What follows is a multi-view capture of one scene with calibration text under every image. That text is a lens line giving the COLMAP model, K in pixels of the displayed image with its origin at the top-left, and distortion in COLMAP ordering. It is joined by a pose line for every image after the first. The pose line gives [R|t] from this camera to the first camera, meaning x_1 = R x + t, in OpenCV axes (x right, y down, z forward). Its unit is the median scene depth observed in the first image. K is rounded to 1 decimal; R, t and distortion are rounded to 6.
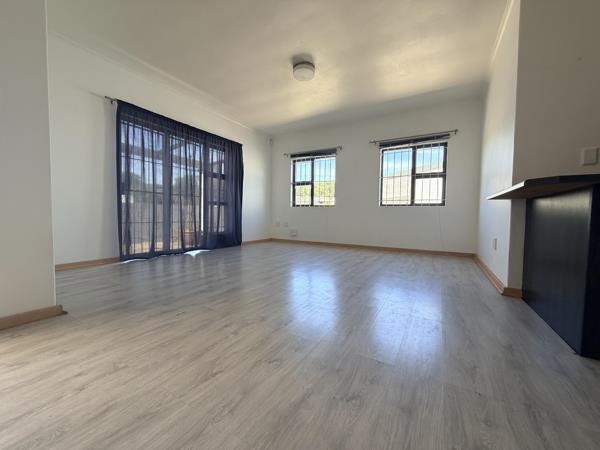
lens RADIAL K [[247.4, 0, 300.1], [0, 247.4, 223.4], [0, 0, 1]] dist [0.001947, 0.001044]
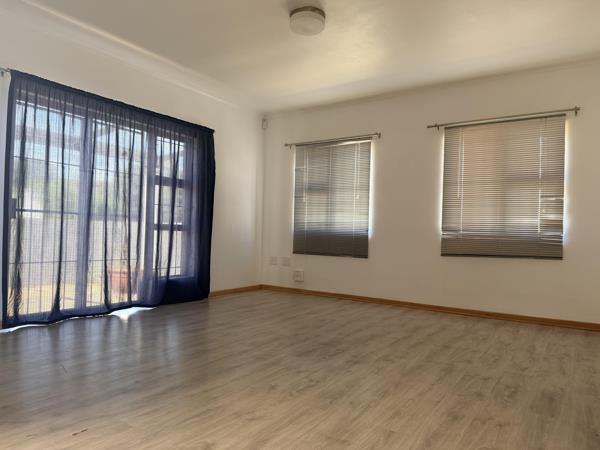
lens RADIAL K [[440.9, 0, 298.0], [0, 440.9, 229.8], [0, 0, 1]] dist [0.048362, -0.016548]
pose [[0.998935, 0.007363, -0.045544, 0.028443], [-0.009866, 0.998438, -0.054985, -0.024267], [0.045068, 0.055375, 0.997448, -0.051586]]
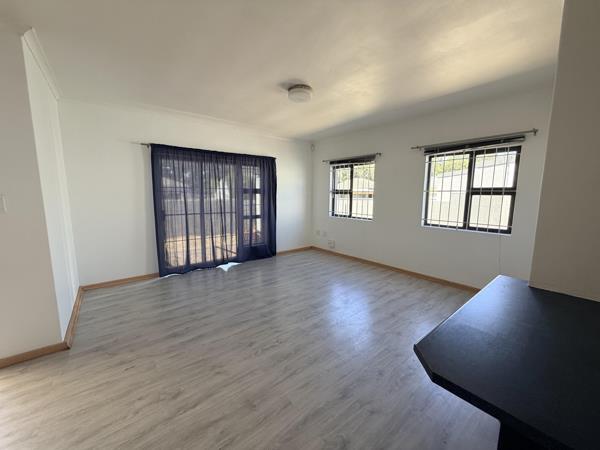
lens RADIAL K [[247.4, 0, 300.2], [0, 247.4, 223.1], [0, 0, 1]] dist [0.001947, 0.001044]
pose [[0.933923, 0.036328, -0.355623, 0.248226], [-0.004027, 0.995829, 0.091151, -0.160691], [0.357451, -0.083696, 0.930174, 0.088016]]
